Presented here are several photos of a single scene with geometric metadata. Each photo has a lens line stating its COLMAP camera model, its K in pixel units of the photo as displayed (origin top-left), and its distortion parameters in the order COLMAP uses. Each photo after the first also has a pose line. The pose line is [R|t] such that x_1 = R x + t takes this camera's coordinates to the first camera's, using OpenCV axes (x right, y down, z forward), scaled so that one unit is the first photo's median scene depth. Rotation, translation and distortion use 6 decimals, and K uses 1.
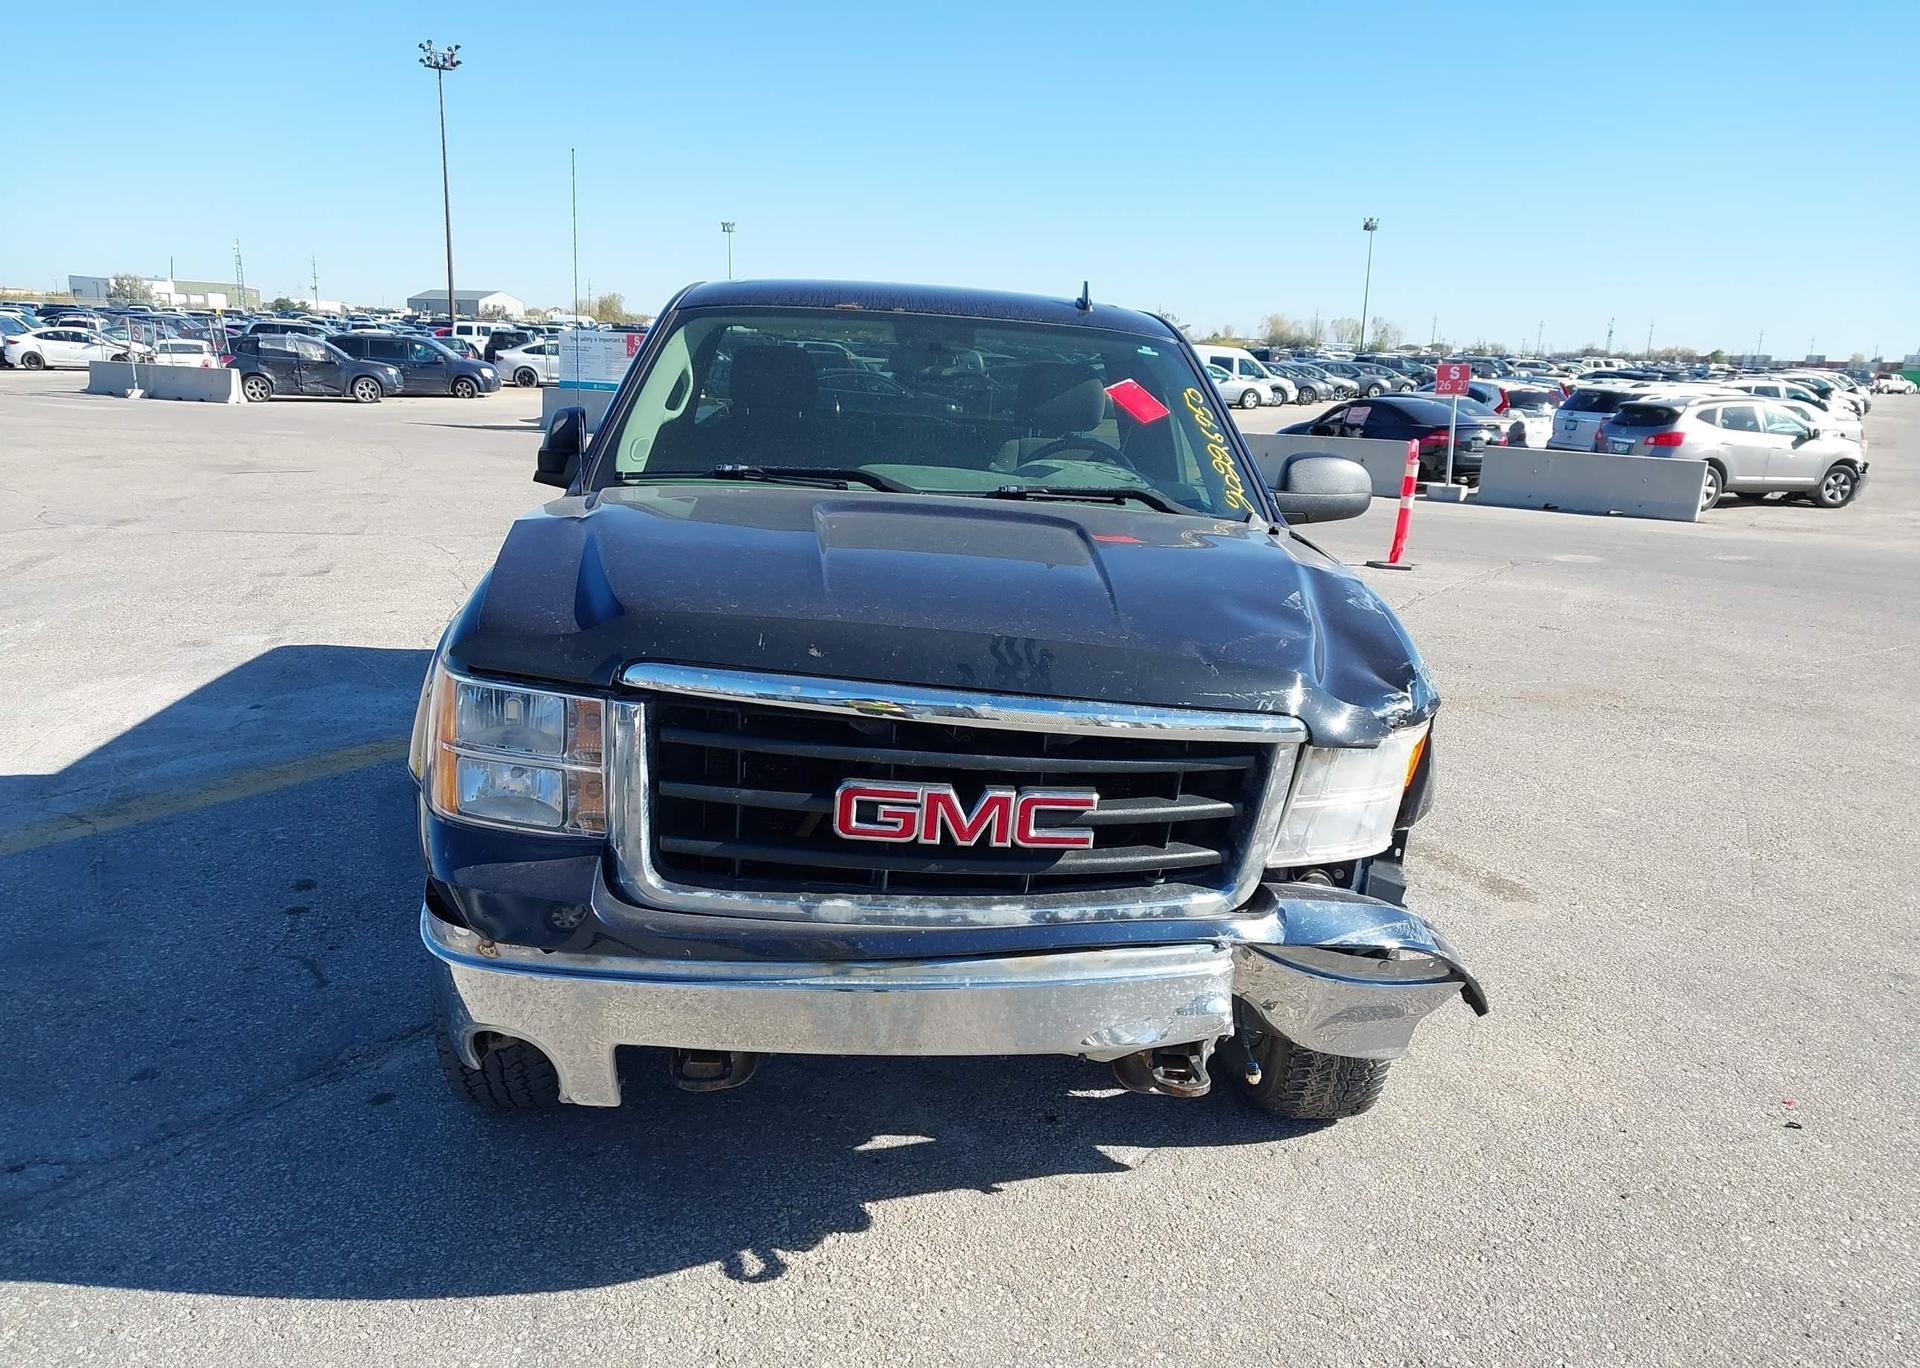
lens RADIAL K [[1546.6, 0, 960.0], [0, 1546.6, 684.0], [0, 0, 1]] dist [0.012780, -0.008553]
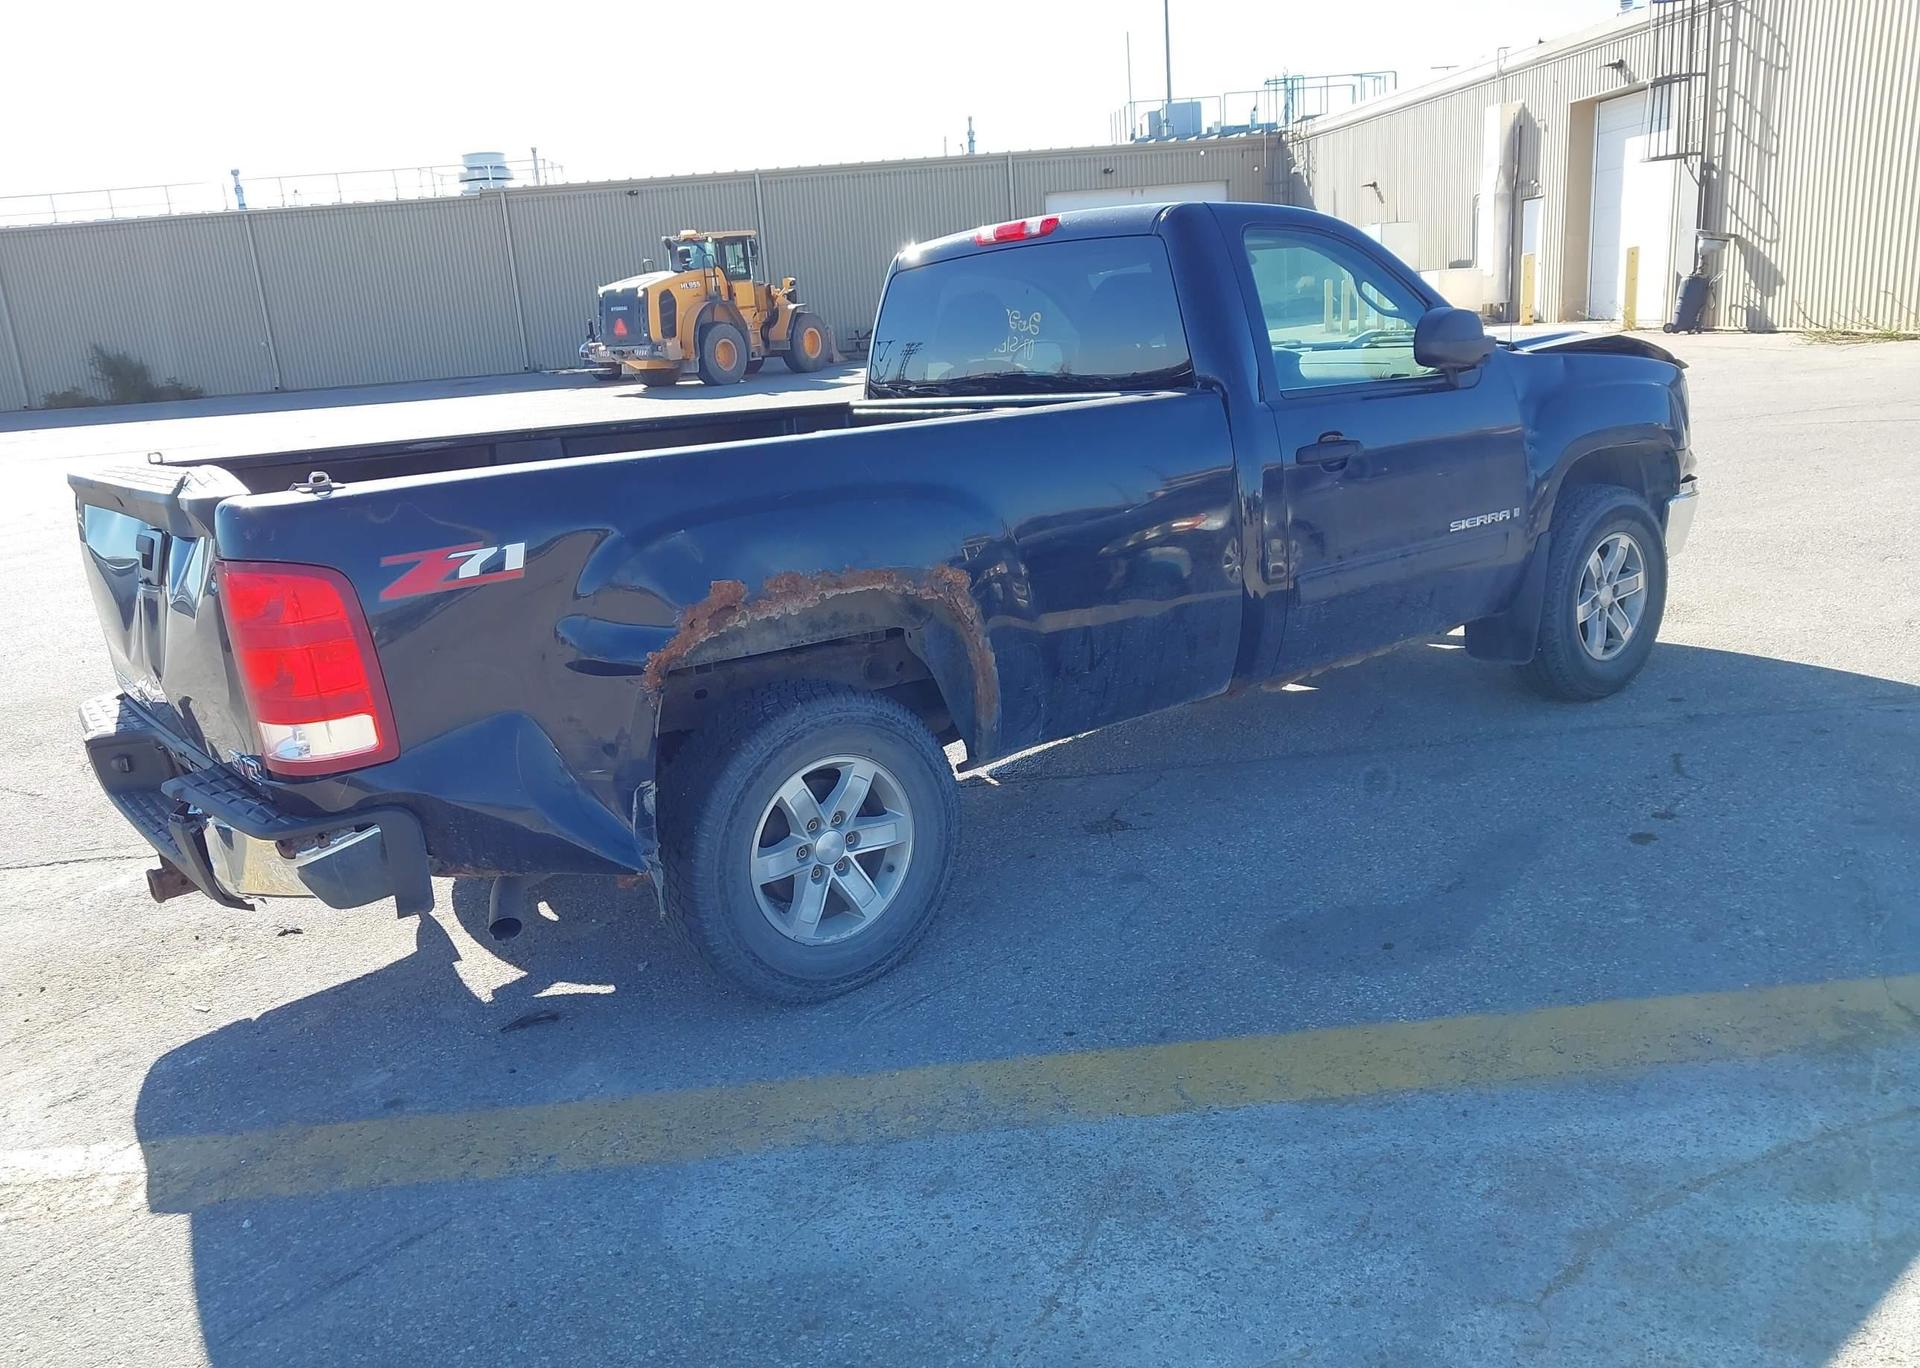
lens RADIAL K [[1546.6, 0, 960.0], [0, 1546.6, 684.0], [0, 0, 1]] dist [0.012780, -0.008553]
pose [[-0.562505, -0.190485, 0.804552, -0.186149], [0.234163, 0.896551, 0.375983, -0.080264], [-0.792941, 0.399889, -0.459710, 0.345826]]
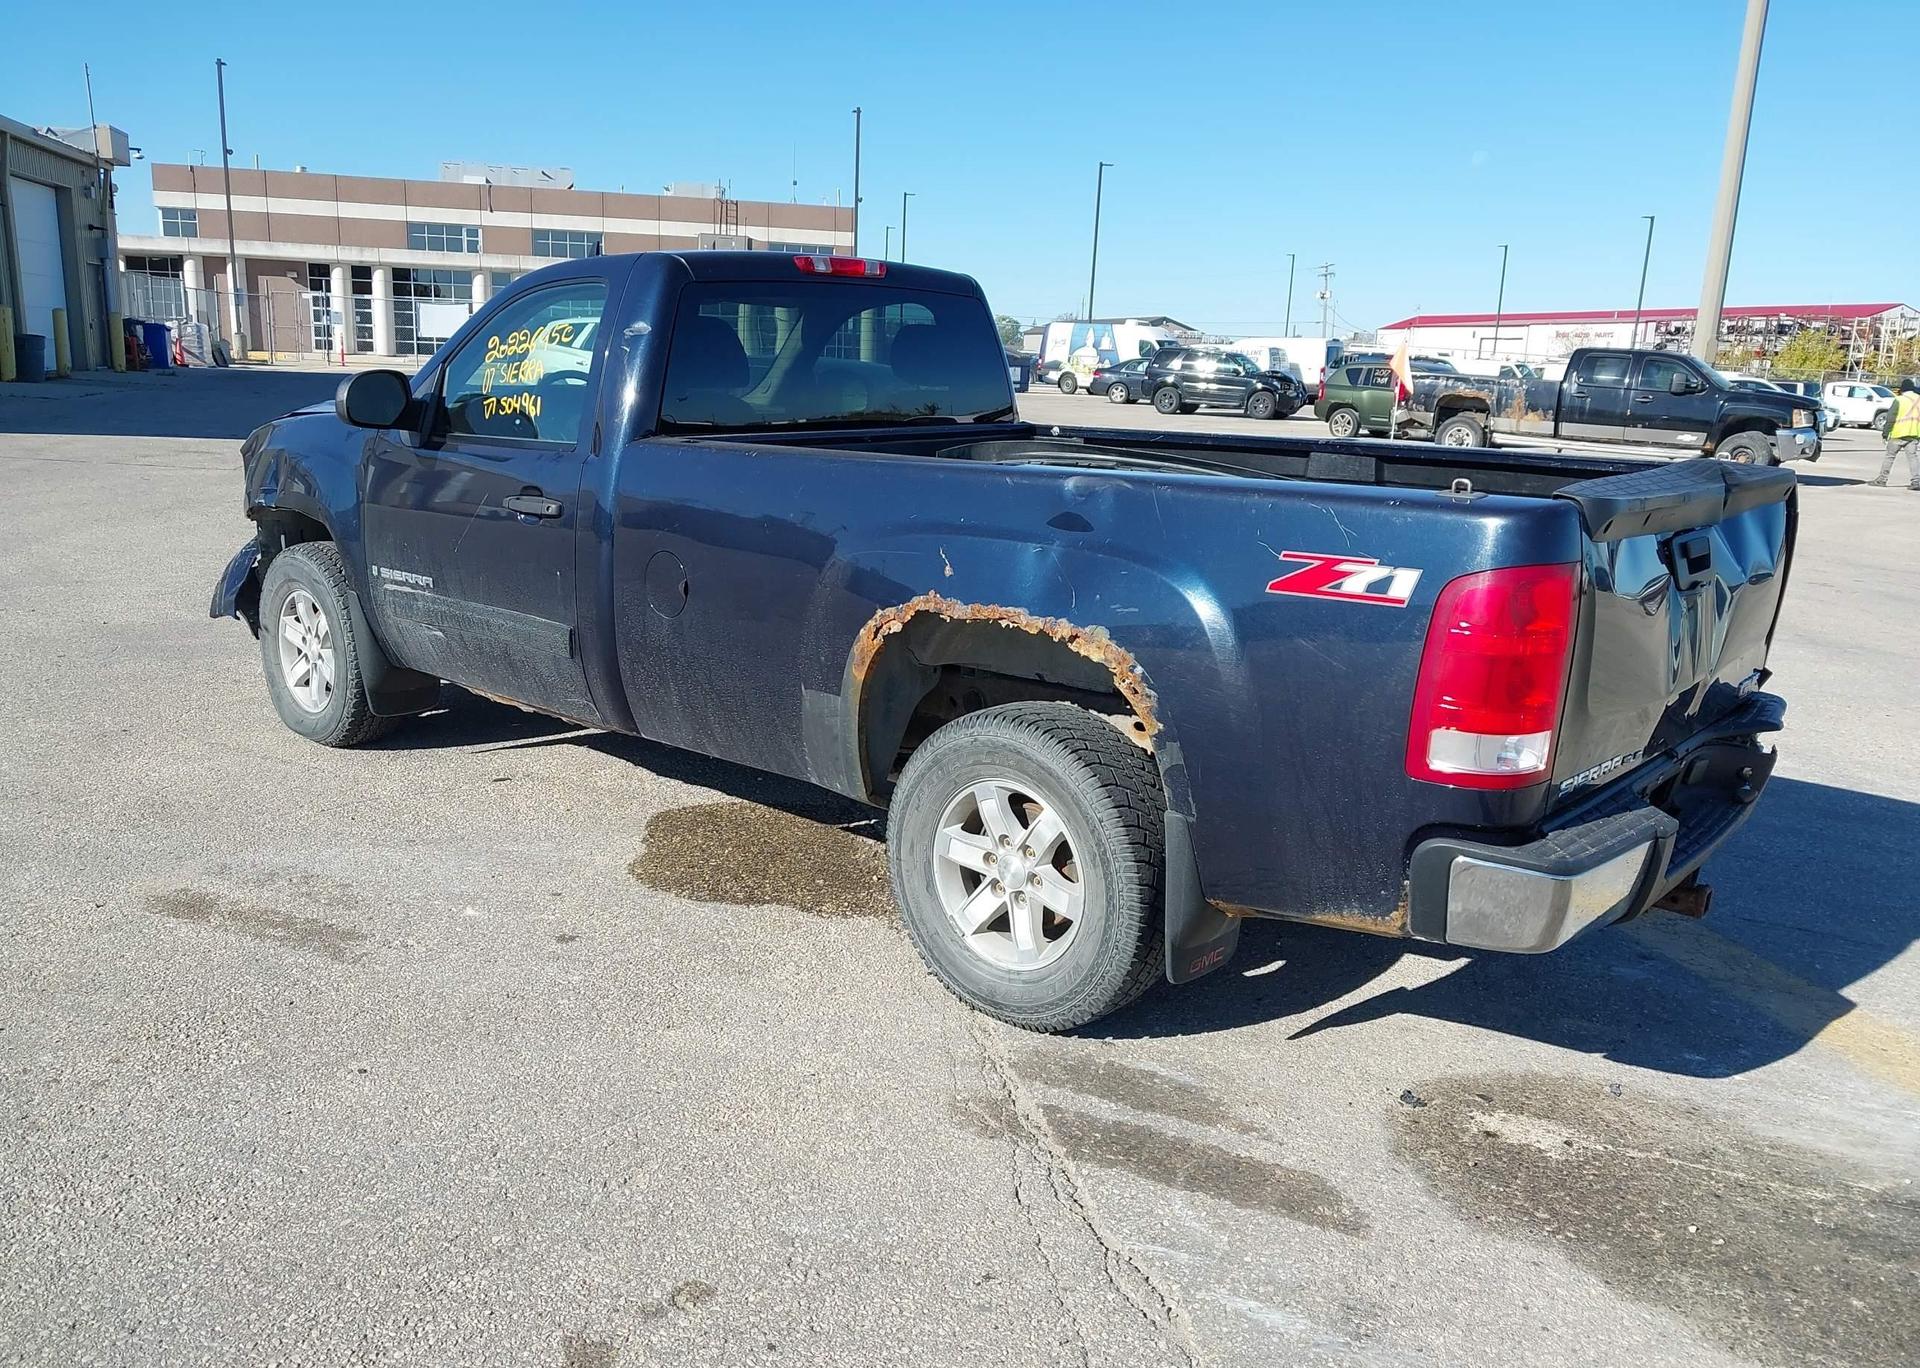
lens RADIAL K [[1522.9, 0, 954.1], [0, 1522.9, 718.8], [0, 0, 1]] dist [0.043649, -0.066267]
pose [[-0.695101, 0.108926, -0.710612, 0.139132], [-0.217444, 0.910302, 0.352233, -0.073945], [0.685239, 0.399356, -0.609067, 0.379988]]
